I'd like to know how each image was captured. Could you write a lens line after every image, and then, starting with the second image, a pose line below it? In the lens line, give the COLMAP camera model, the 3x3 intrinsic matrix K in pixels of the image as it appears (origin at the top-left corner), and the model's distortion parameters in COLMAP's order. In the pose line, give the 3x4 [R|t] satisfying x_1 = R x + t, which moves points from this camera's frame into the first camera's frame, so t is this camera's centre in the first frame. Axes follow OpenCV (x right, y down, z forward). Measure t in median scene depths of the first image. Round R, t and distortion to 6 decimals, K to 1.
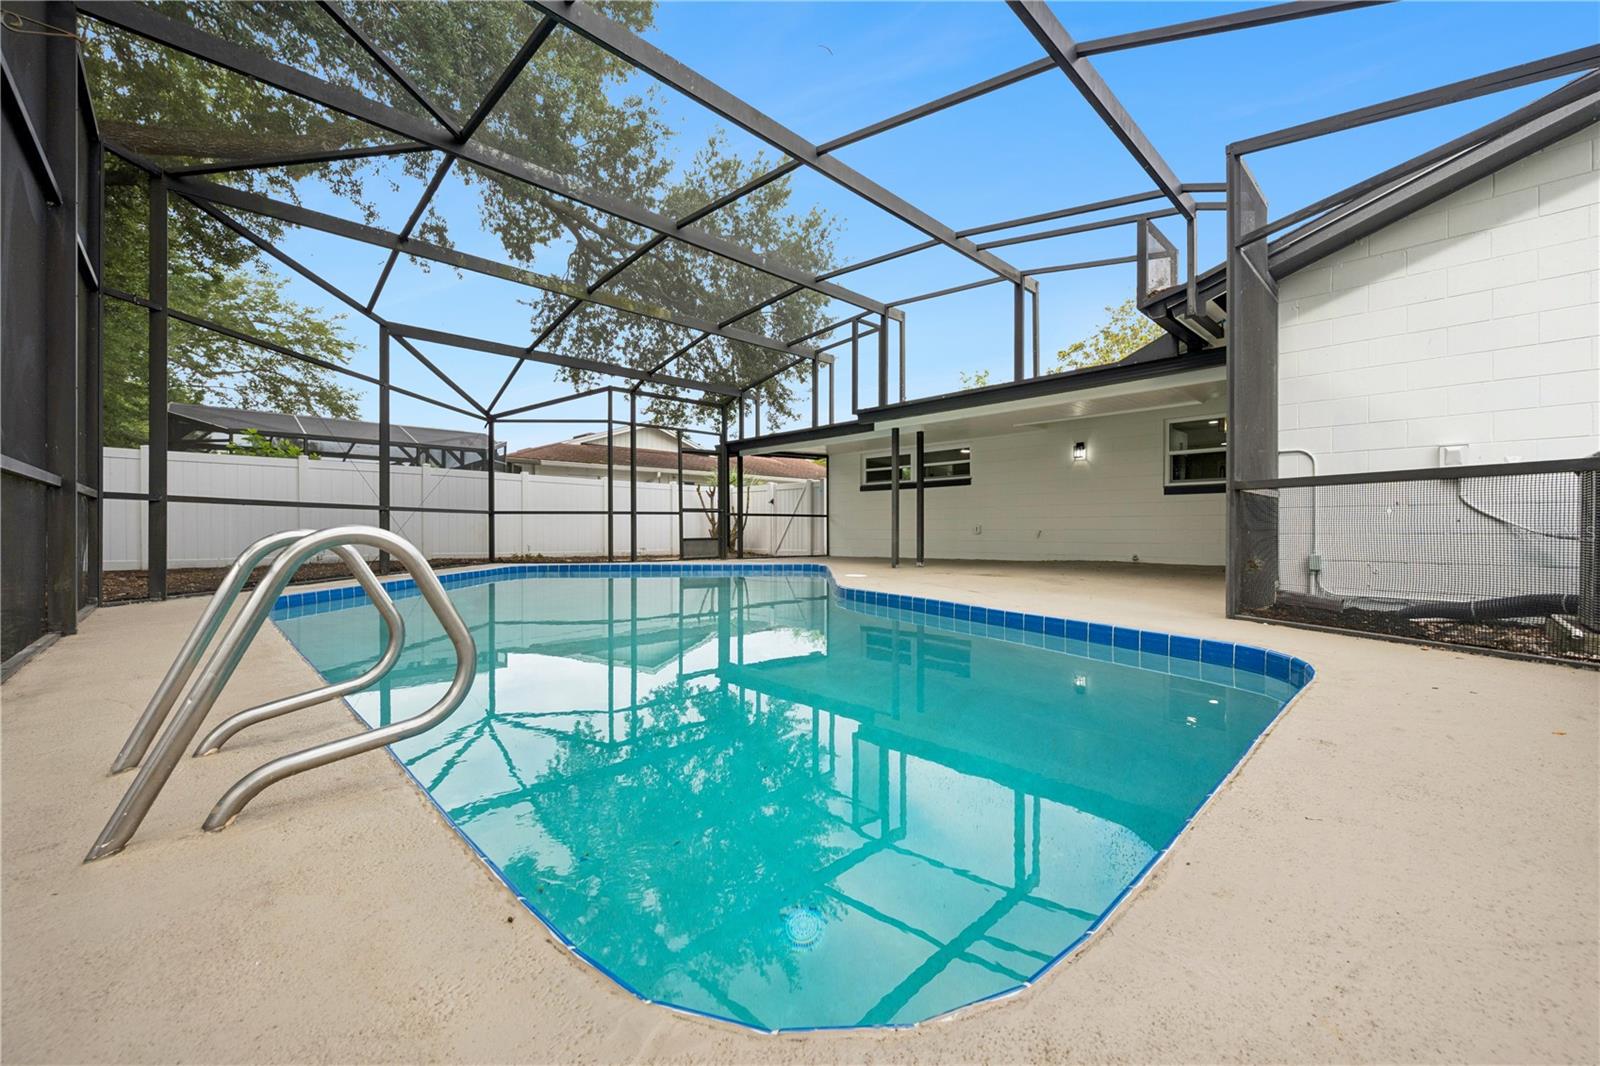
lens RADIAL K [[620.8, 0, 804.2], [0, 620.8, 529.1], [0, 0, 1]] dist [0.000654, 0.000113]
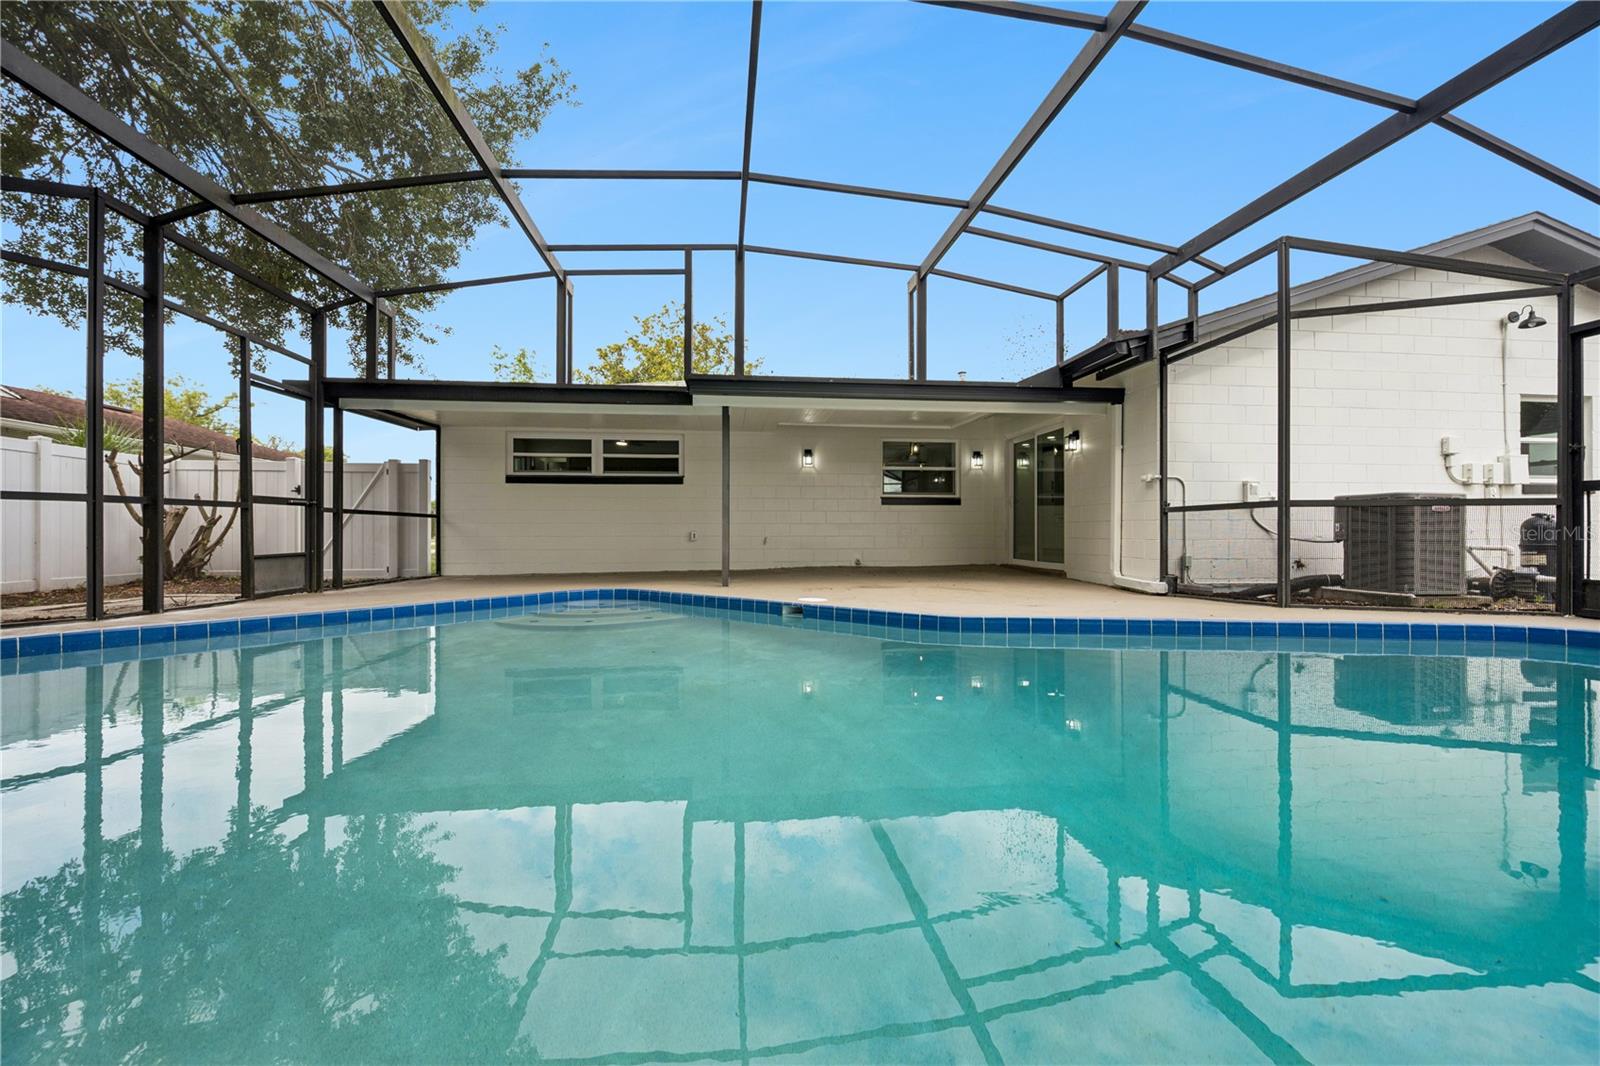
lens RADIAL K [[620.8, 0, 804.2], [0, 620.8, 529.1], [0, 0, 1]] dist [0.000654, 0.000113]
pose [[0.597894, 0.004787, 0.801561, -0.367133], [0.000537, 0.999980, -0.006373, -0.003866], [-0.801575, 0.004241, 0.597879, 0.402949]]
